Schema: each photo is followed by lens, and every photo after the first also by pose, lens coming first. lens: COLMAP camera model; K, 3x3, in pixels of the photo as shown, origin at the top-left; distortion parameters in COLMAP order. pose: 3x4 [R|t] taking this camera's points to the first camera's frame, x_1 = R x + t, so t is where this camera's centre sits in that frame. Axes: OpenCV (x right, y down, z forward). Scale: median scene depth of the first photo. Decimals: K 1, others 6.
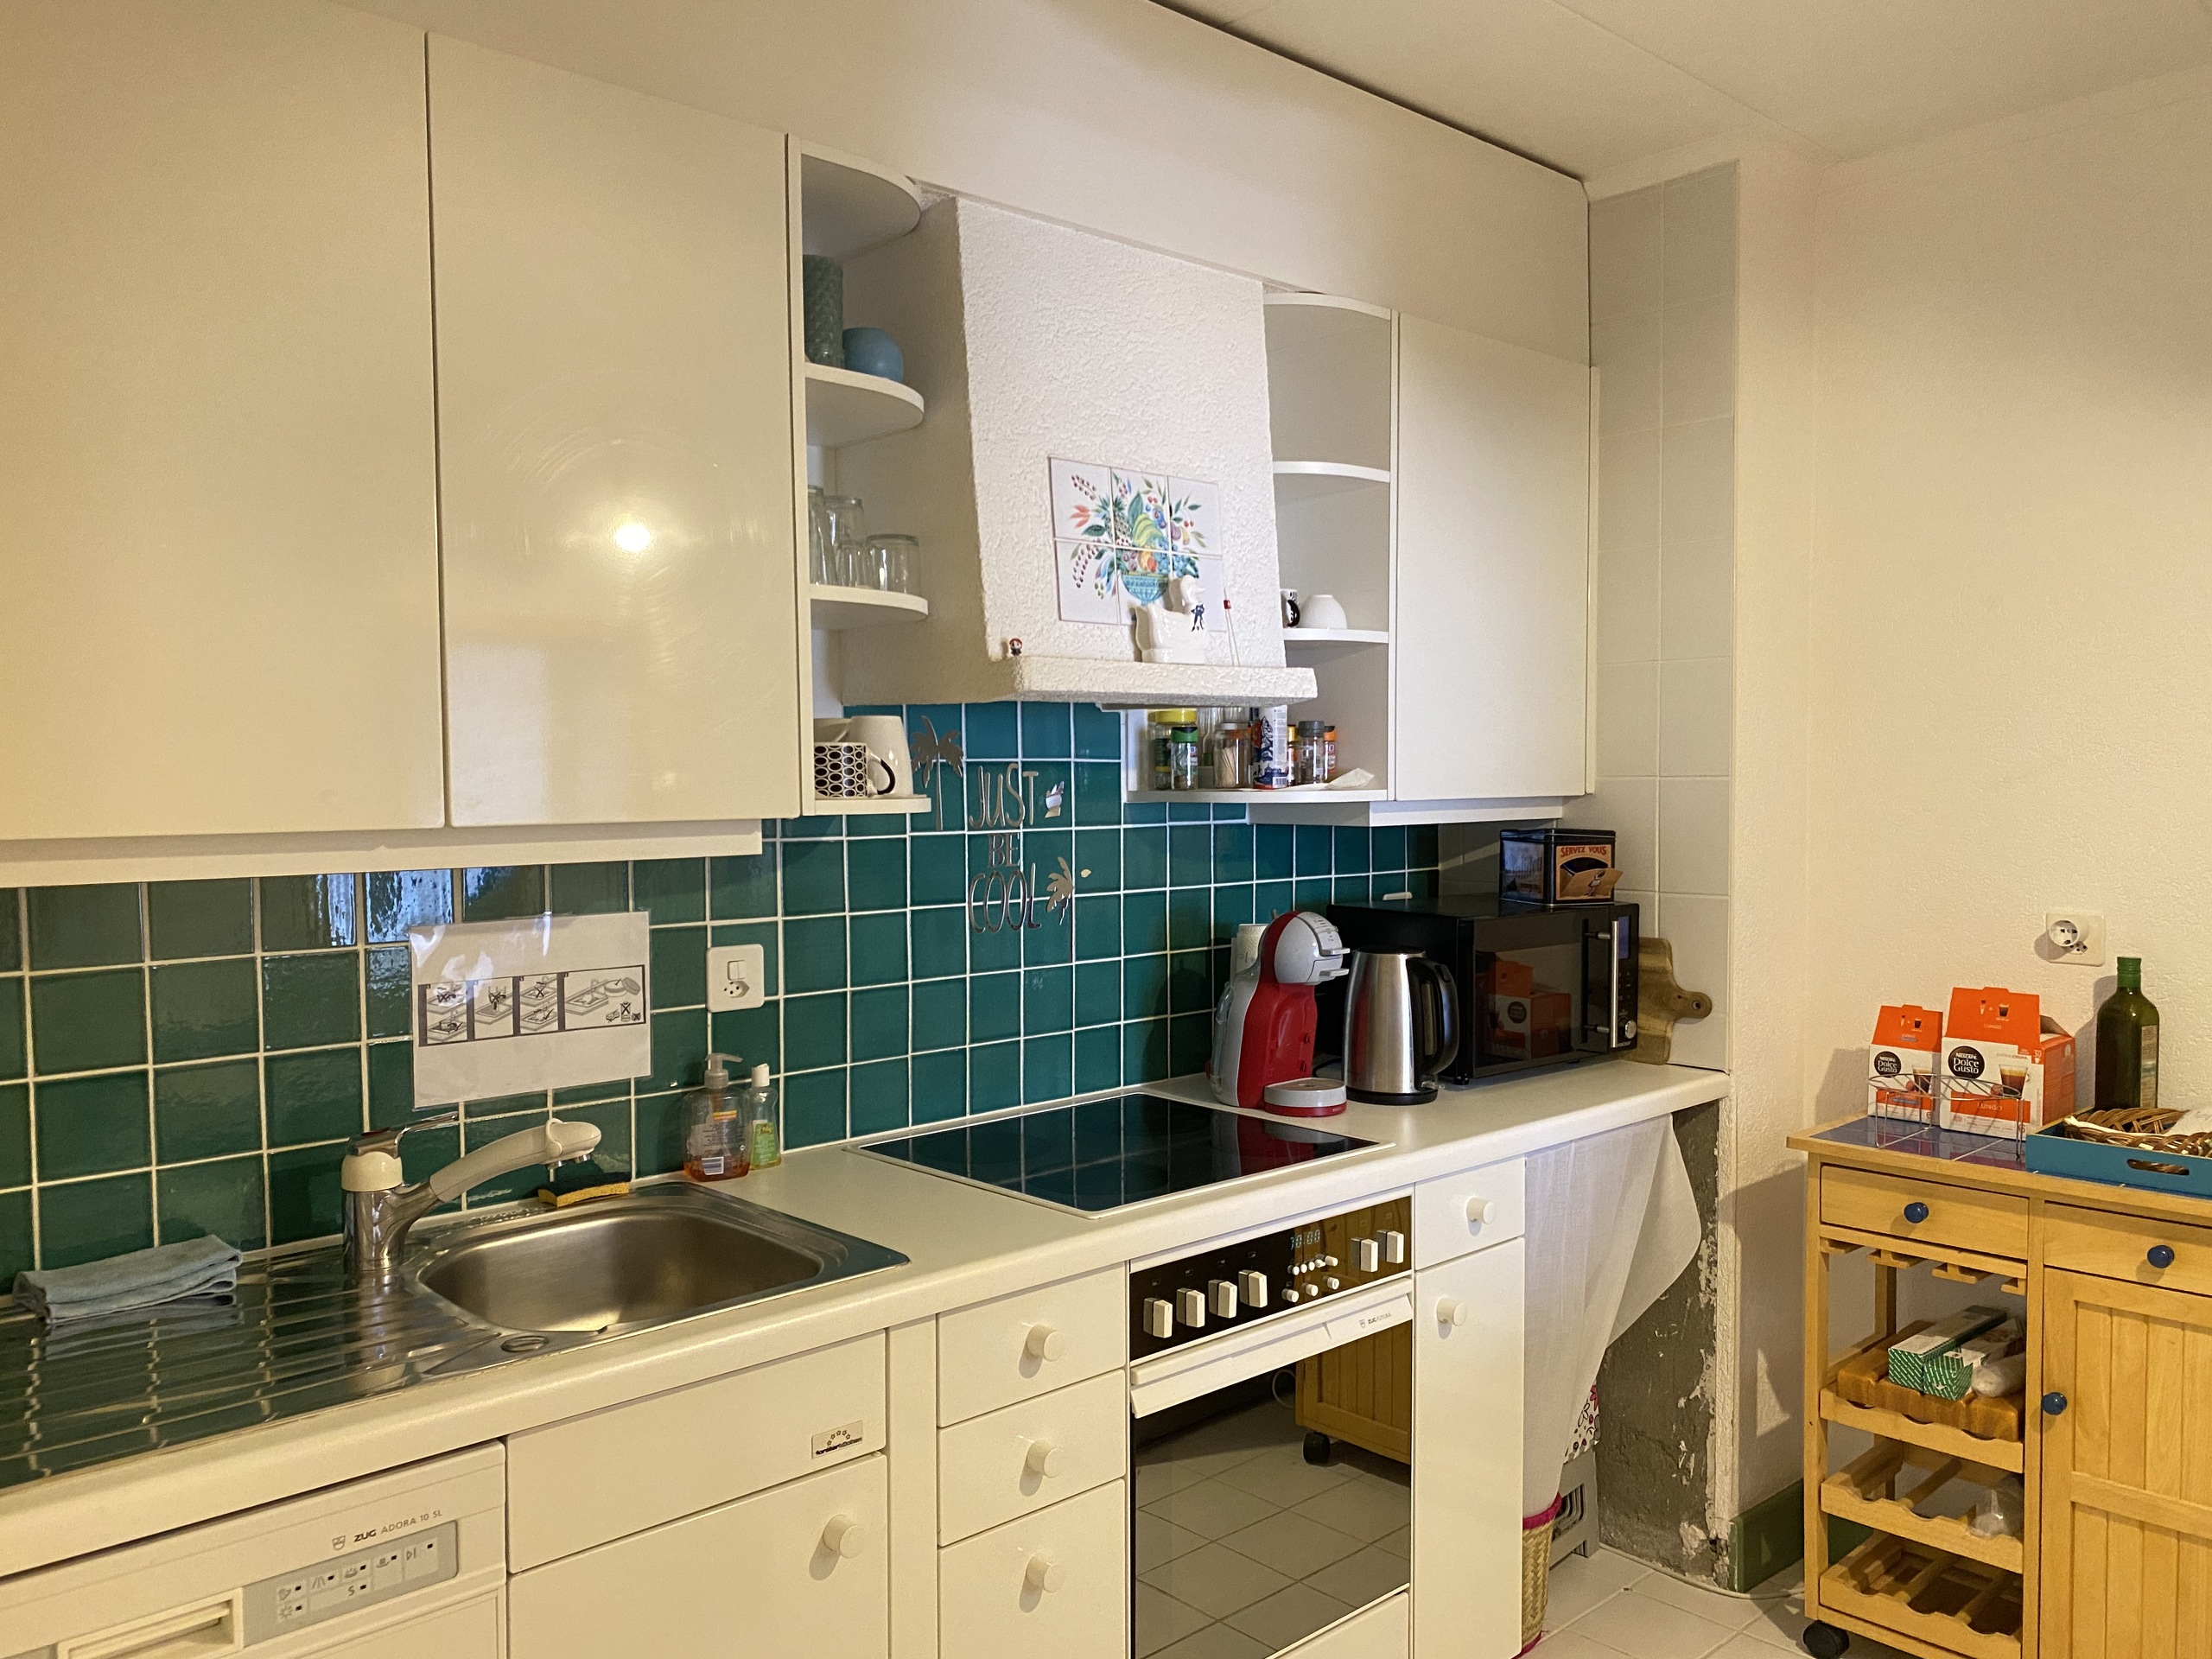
lens RADIAL K [[1627.0, 0, 1109.1], [0, 1627.0, 838.9], [0, 0, 1]] dist [0.001965, -0.034619]
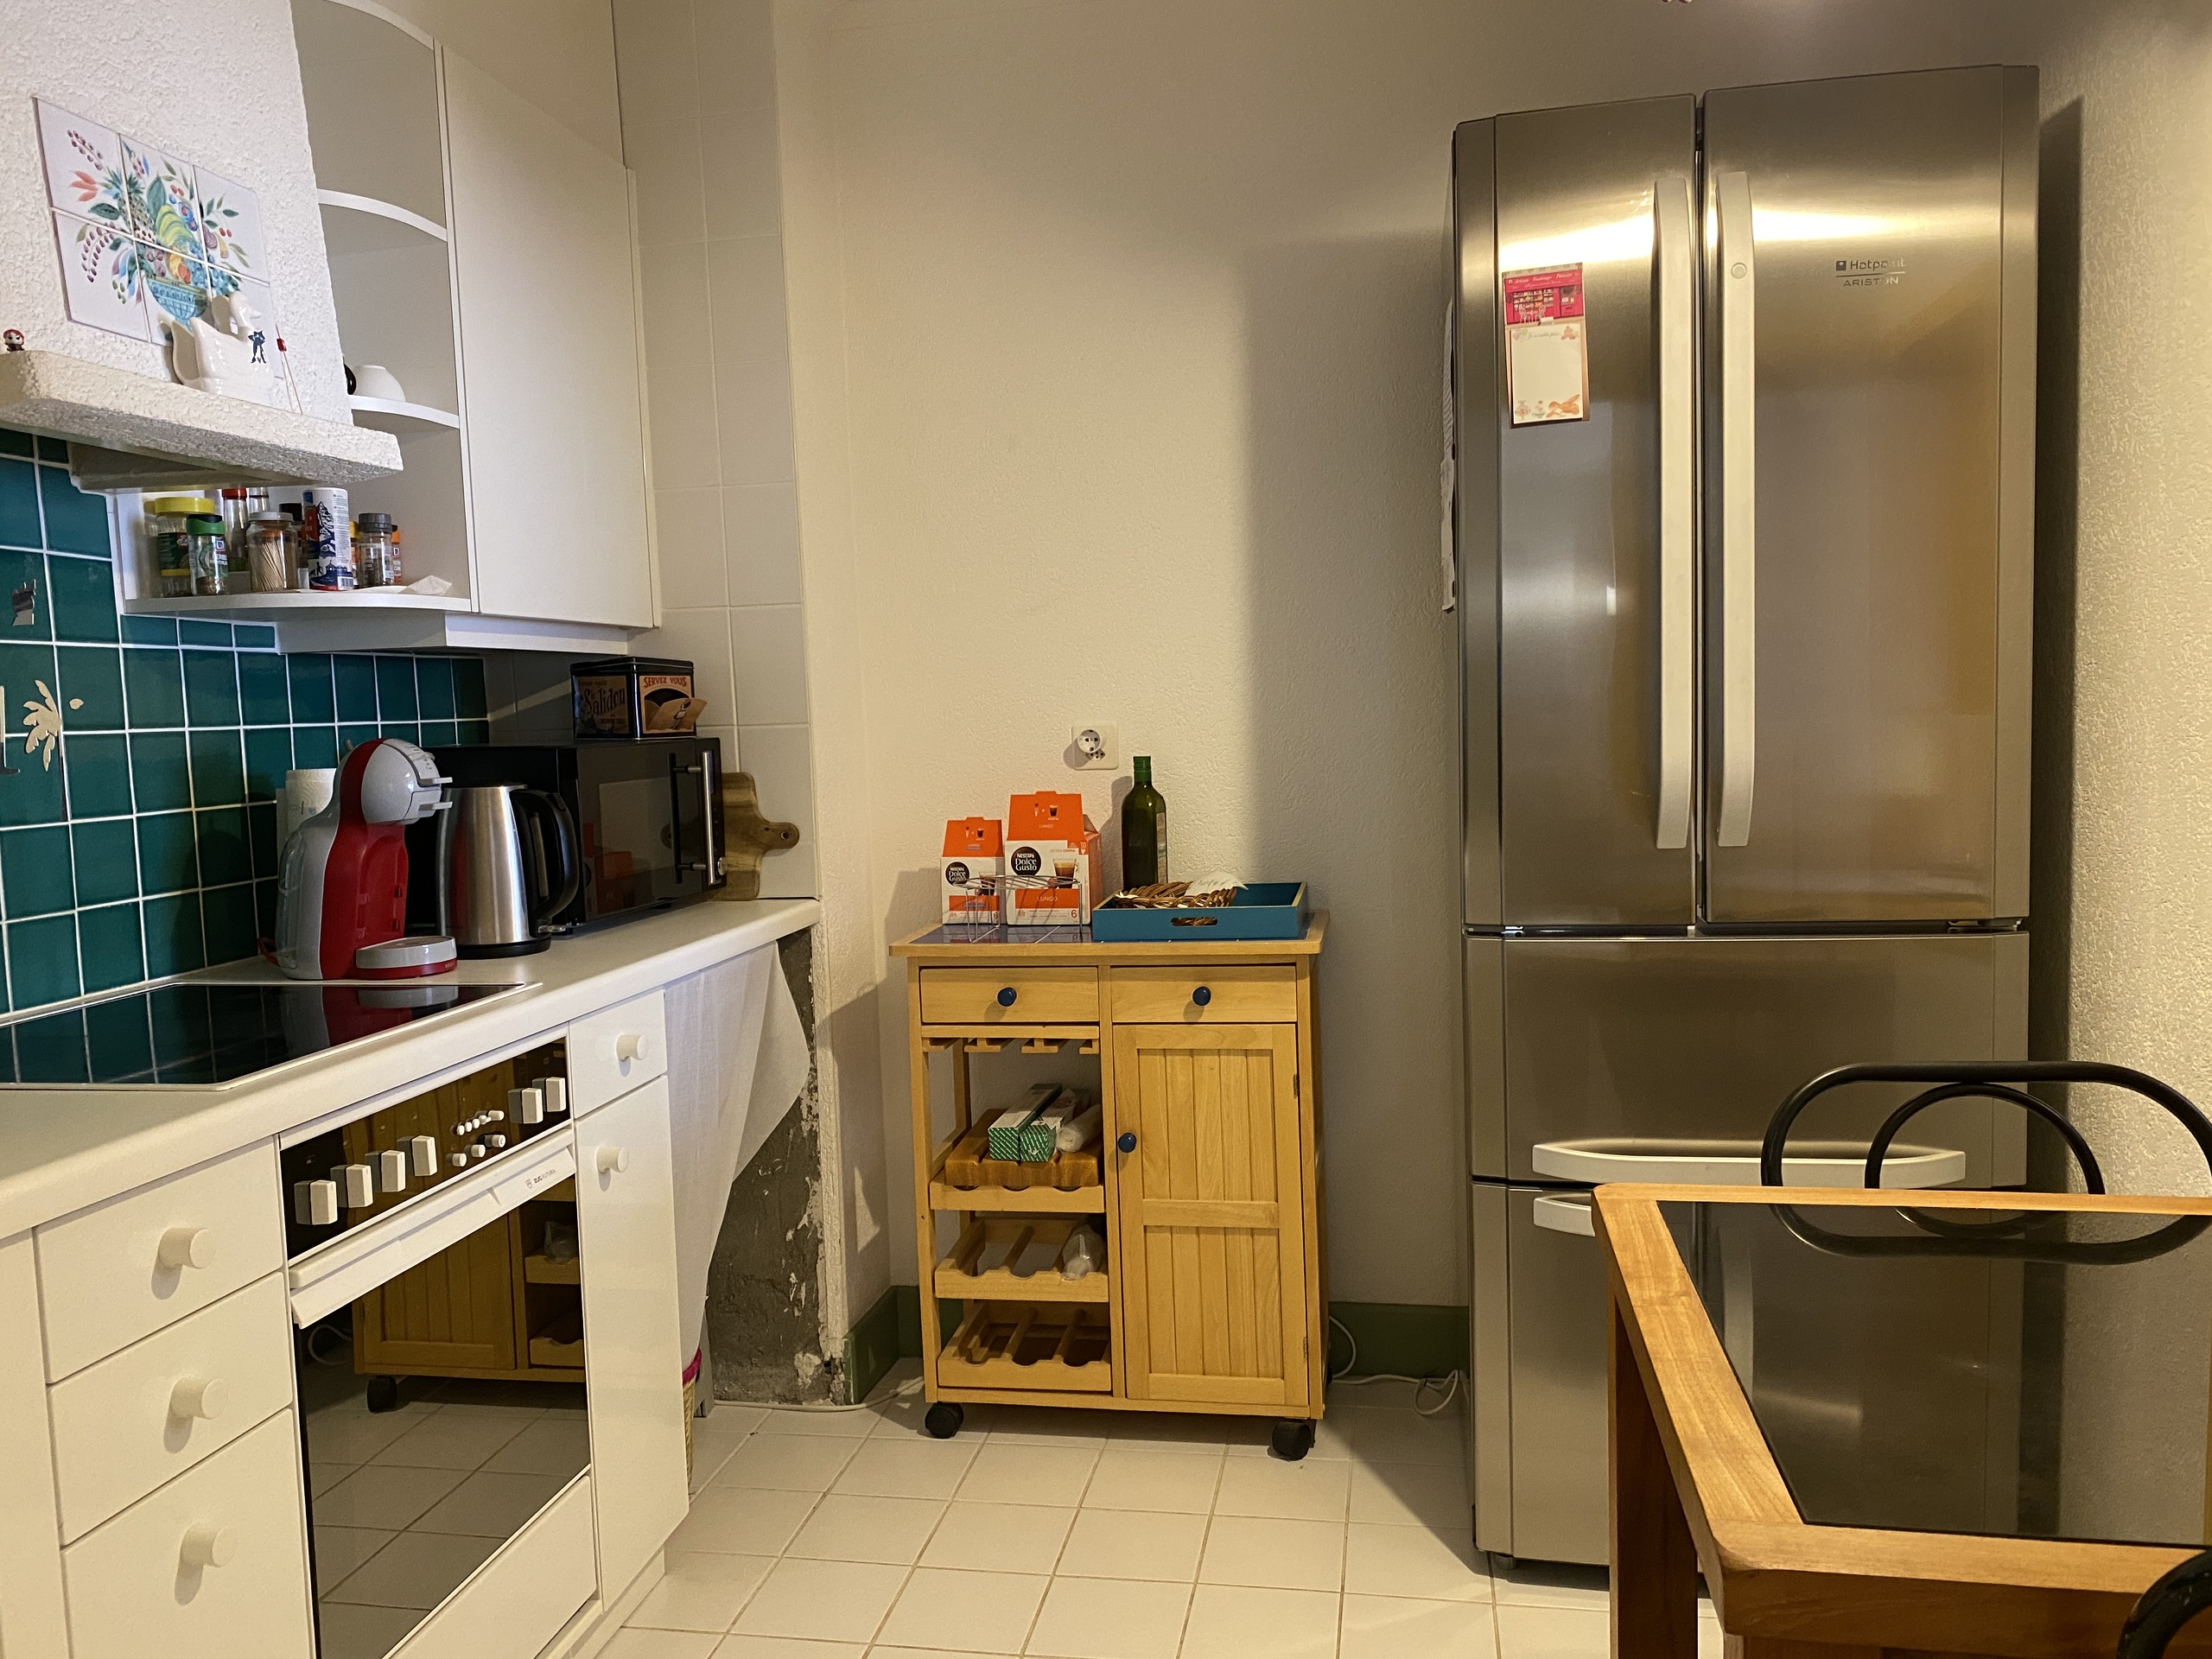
lens RADIAL K [[1626.1, 0, 1108.2], [0, 1626.1, 850.8], [0, 0, 1]] dist [0.003161, -0.020835]
pose [[0.788035, -0.079478, 0.610478, -0.103979], [0.057602, 0.996800, 0.055418, 0.076263], [-0.612930, -0.008507, 0.790092, 0.100086]]
